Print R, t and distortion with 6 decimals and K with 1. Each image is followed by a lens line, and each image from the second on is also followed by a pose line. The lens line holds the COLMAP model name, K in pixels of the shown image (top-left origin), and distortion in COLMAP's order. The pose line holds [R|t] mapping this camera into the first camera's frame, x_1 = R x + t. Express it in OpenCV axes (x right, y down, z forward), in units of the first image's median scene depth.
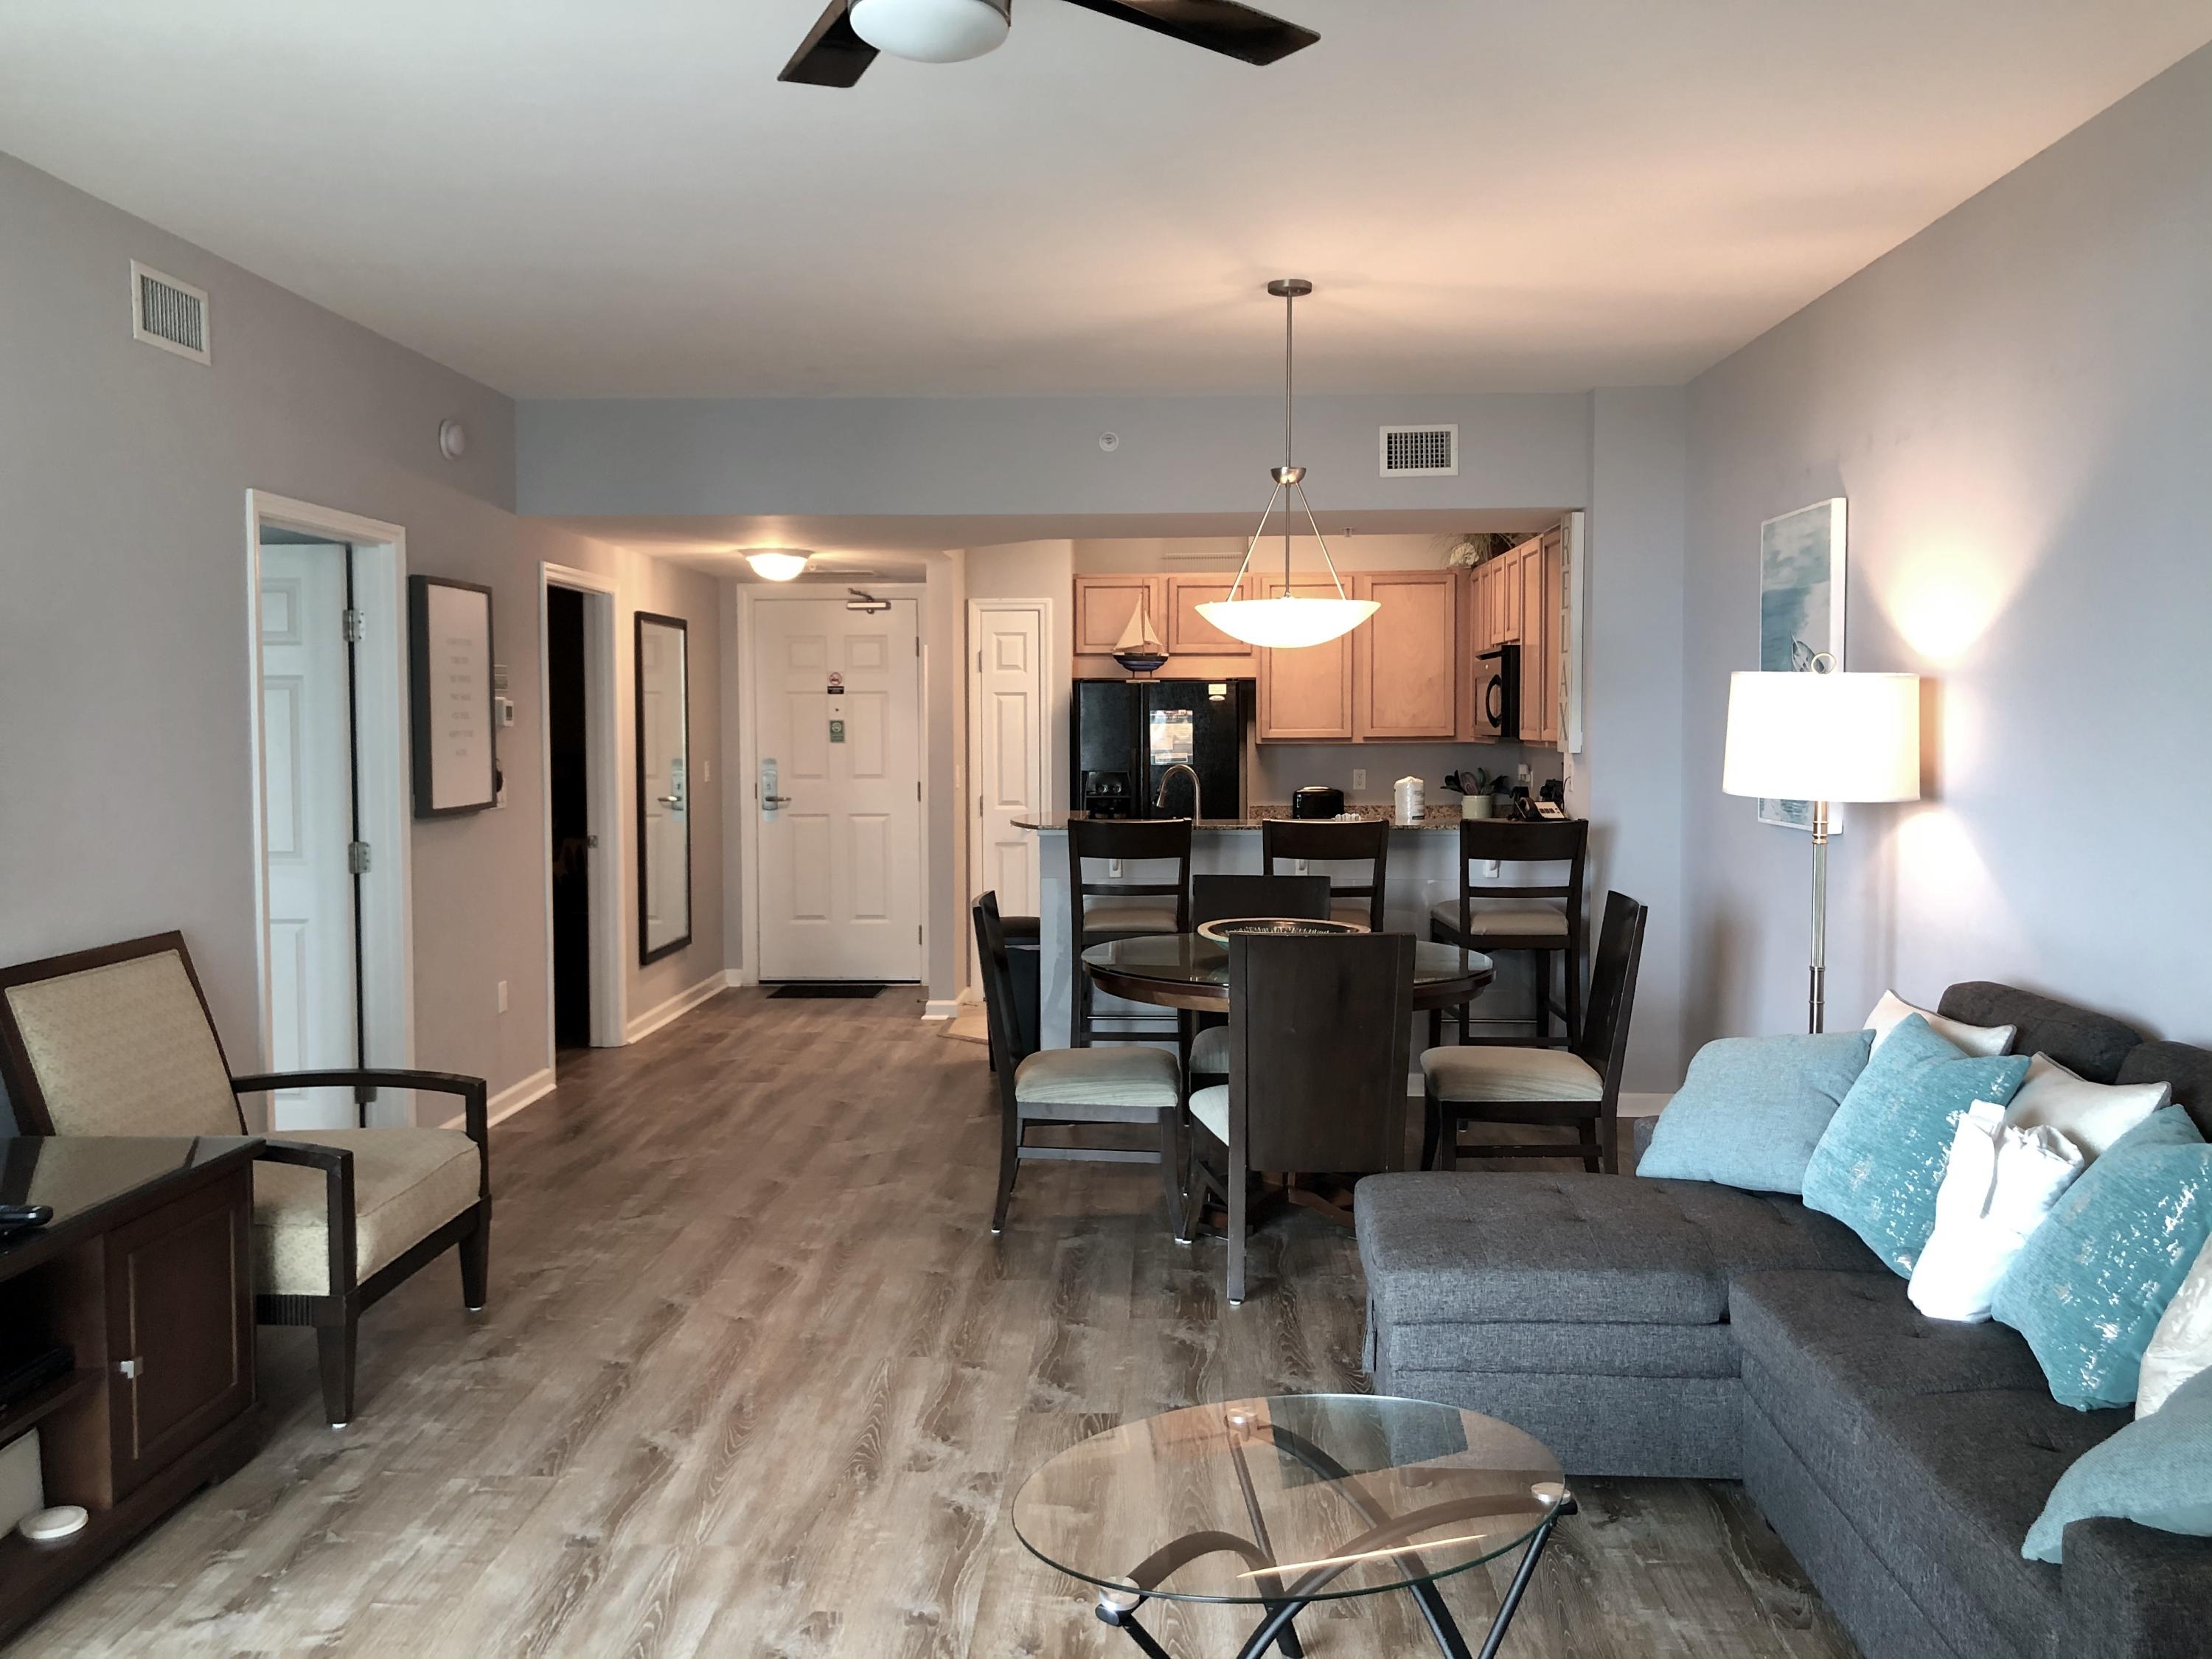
lens RADIAL K [[1798.9, 0, 1116.7], [0, 1798.9, 803.6], [0, 0, 1]] dist [0.020879, -0.011525]
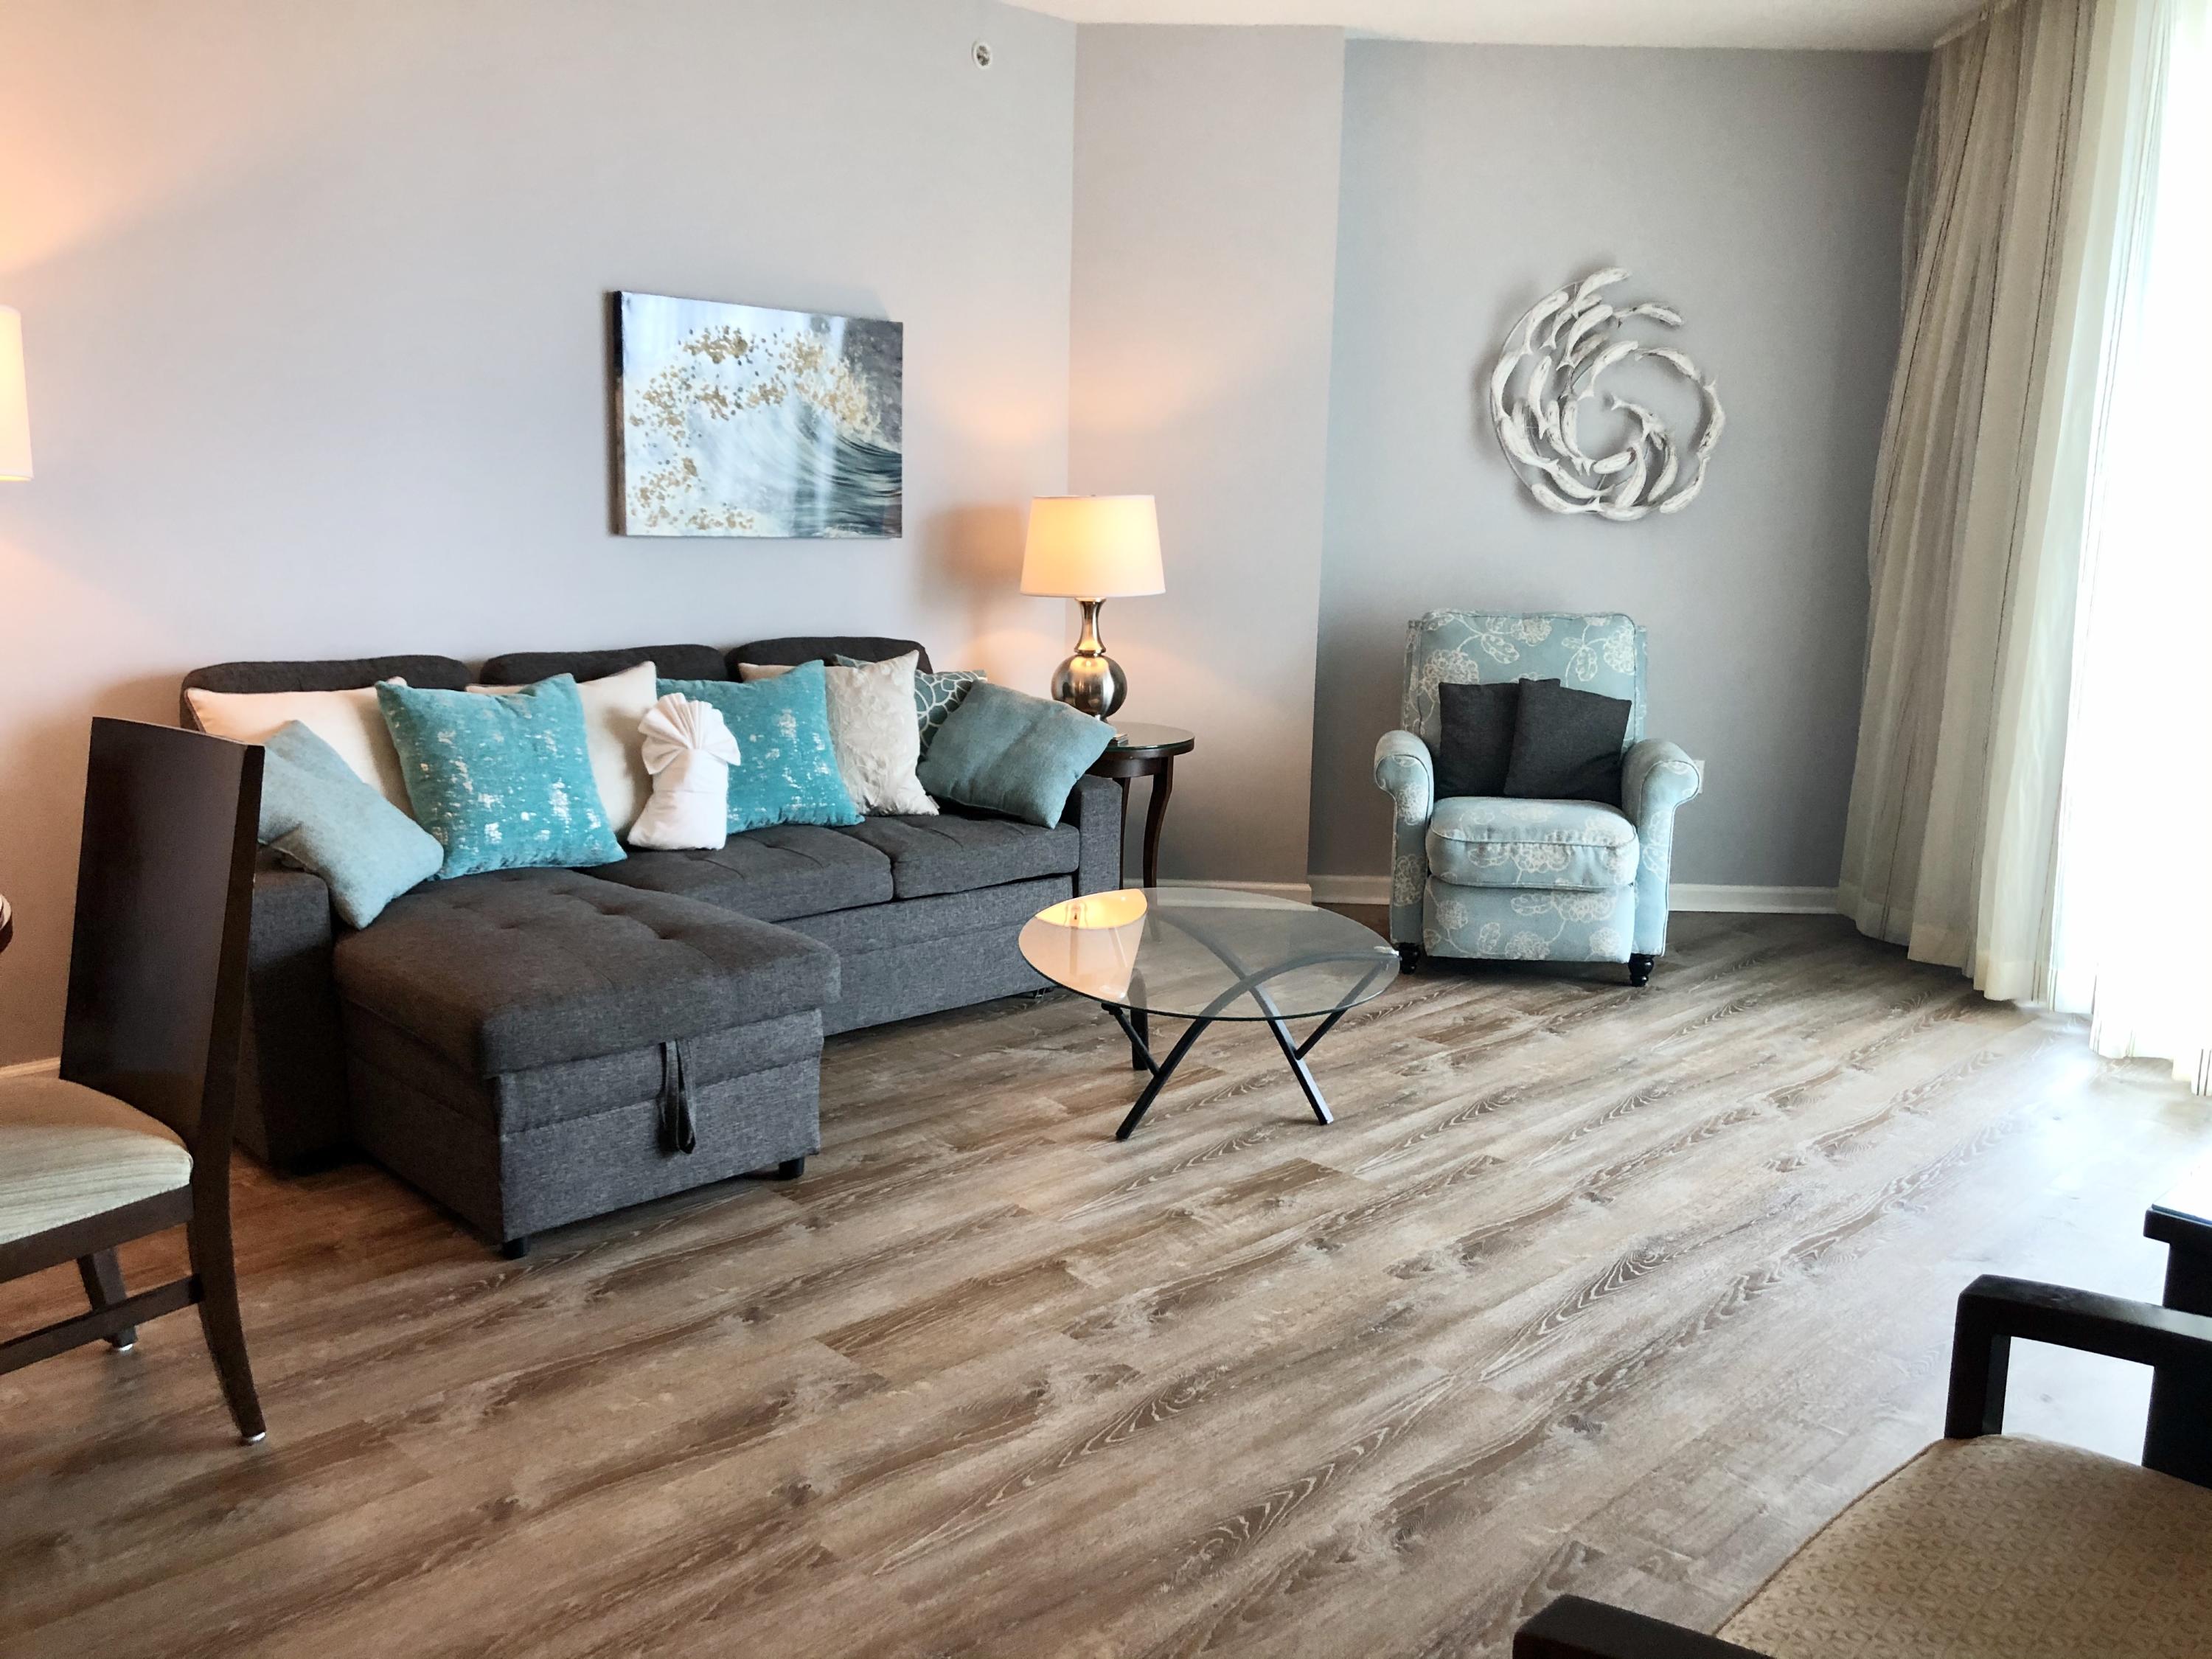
lens RADIAL K [[1798.9, 0, 1116.7], [0, 1798.9, 803.6], [0, 0, 1]] dist [0.020879, -0.011525]
pose [[-0.732625, -0.122848, 0.669455, -0.602473], [0.013551, 0.980749, 0.194802, -0.008472], [-0.680498, 0.151789, -0.716856, 1.563397]]
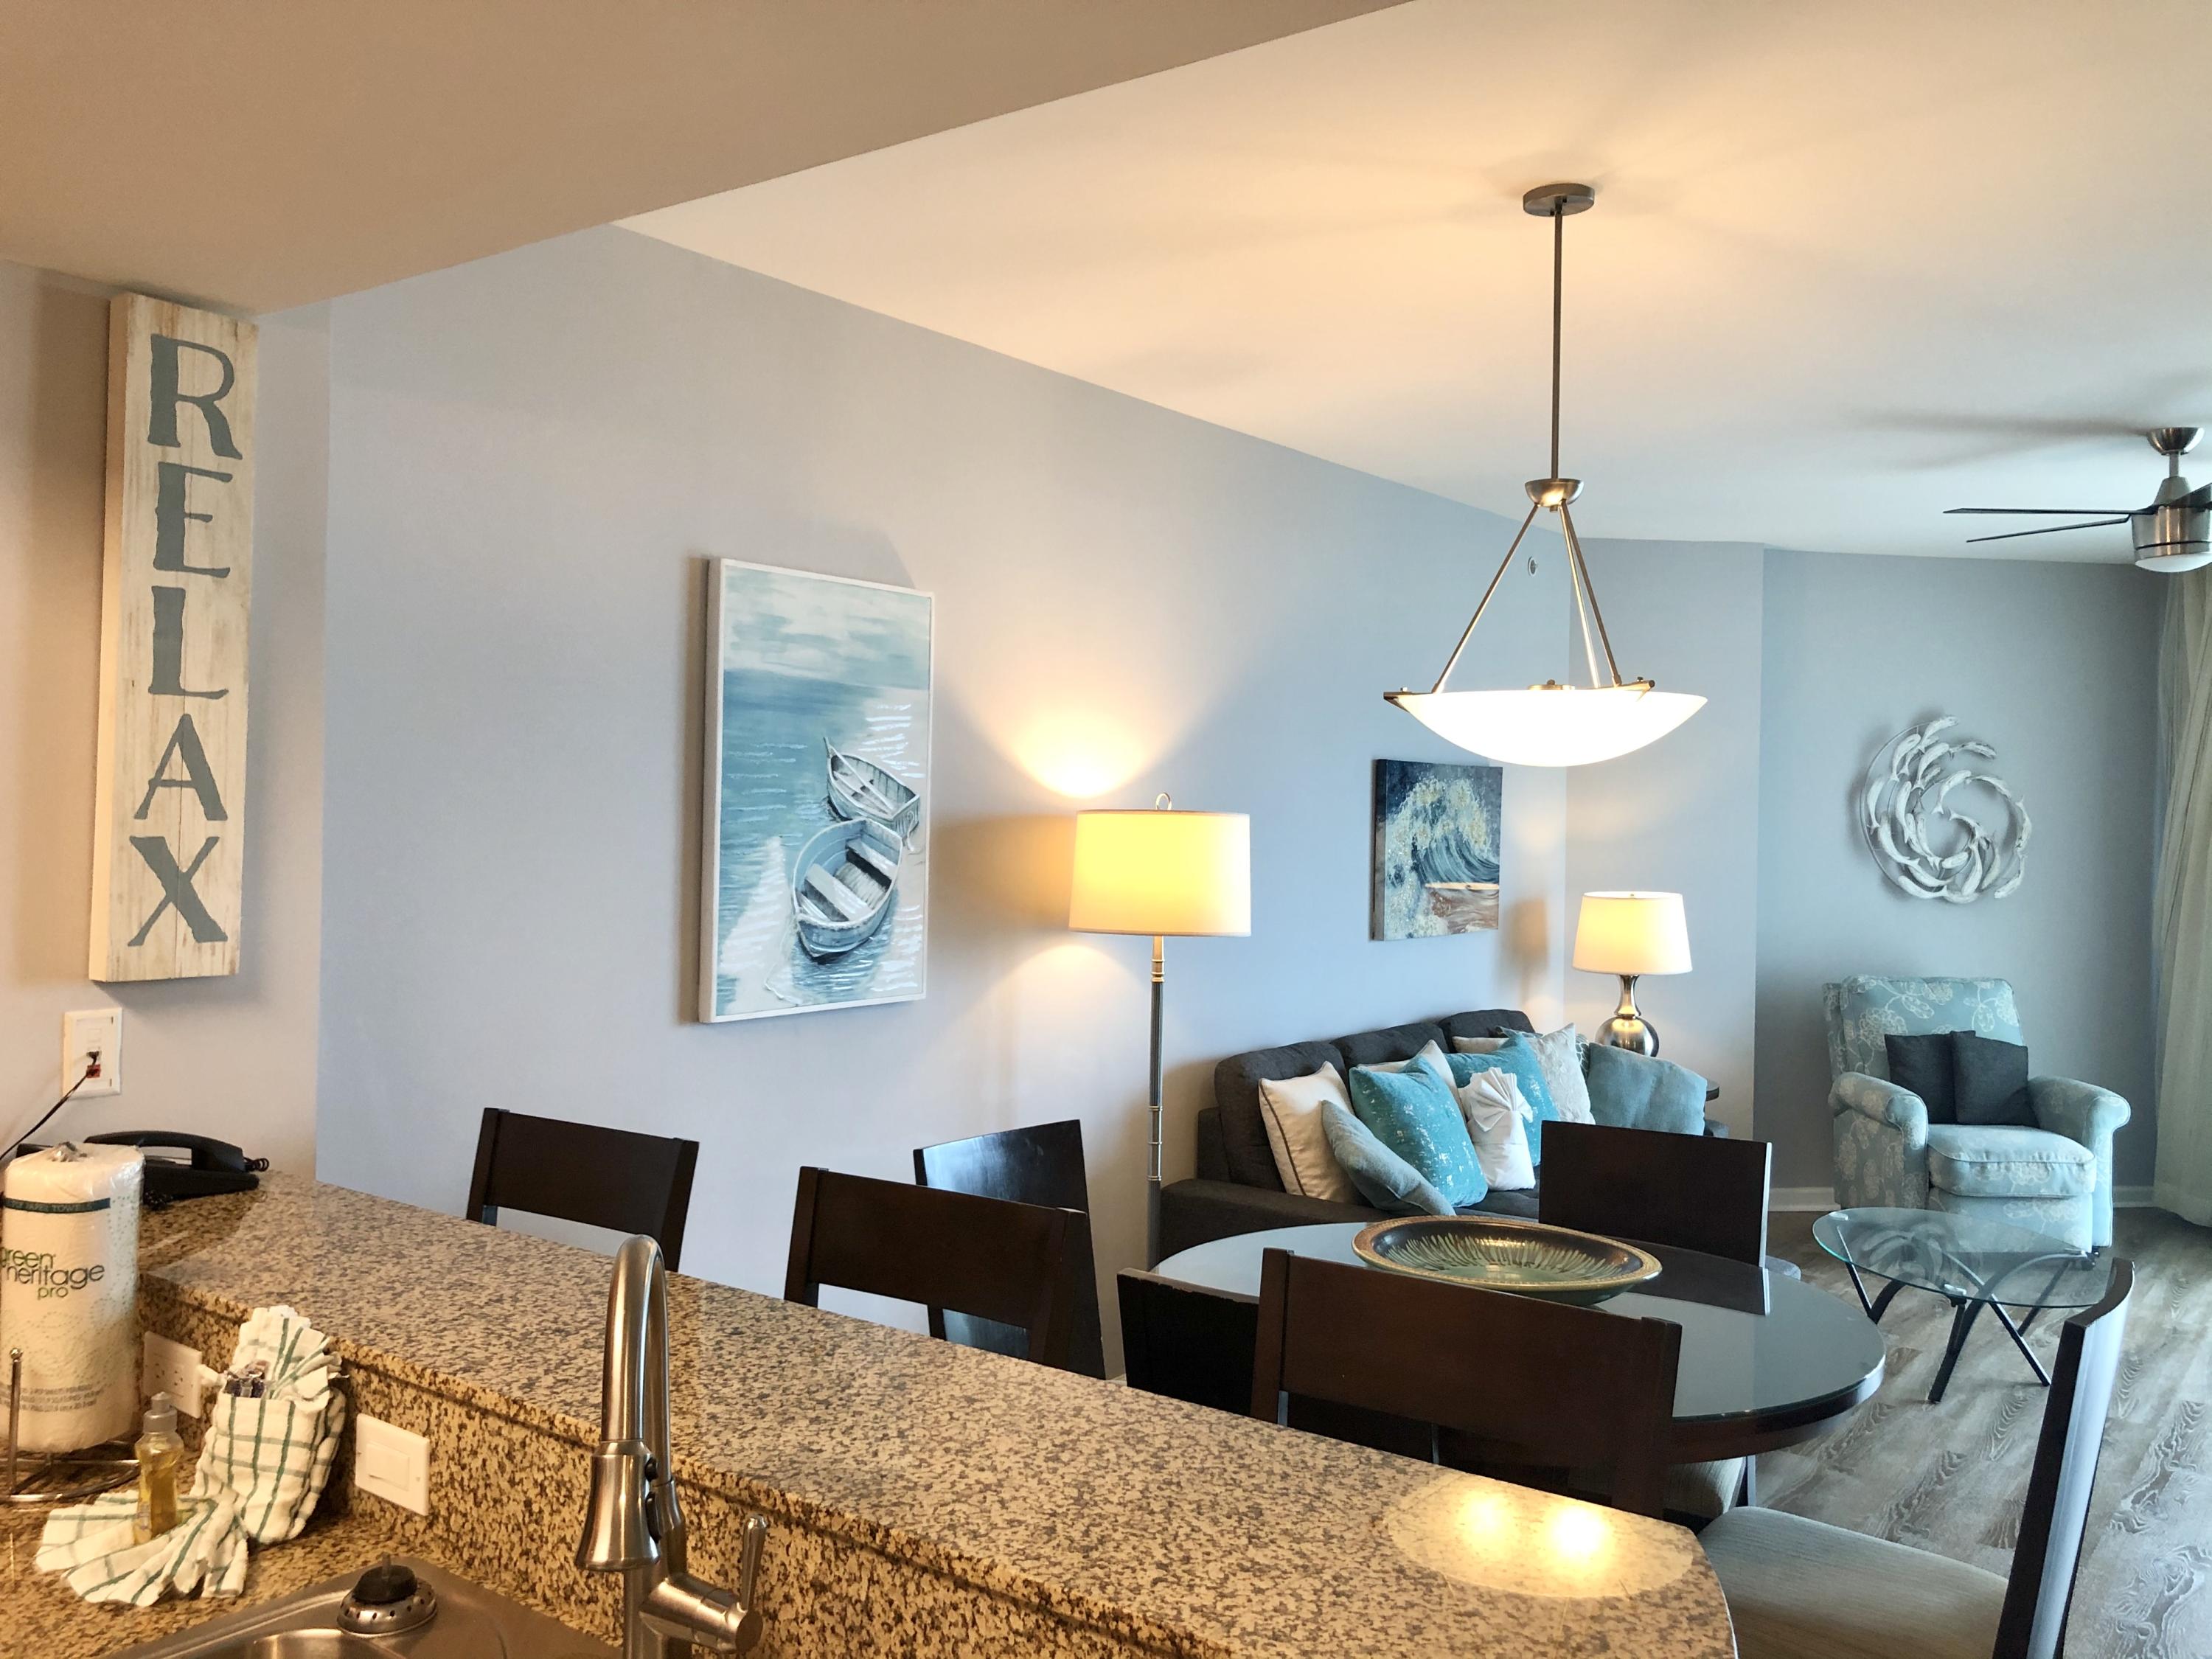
lens RADIAL K [[1798.9, 0, 1116.7], [0, 1798.9, 803.6], [0, 0, 1]] dist [0.020879, -0.011525]
pose [[-0.822438, -0.014379, 0.568672, -0.198878], [0.008857, 0.999236, 0.038075, -0.144148], [-0.568785, 0.036352, -0.821682, 2.363553]]
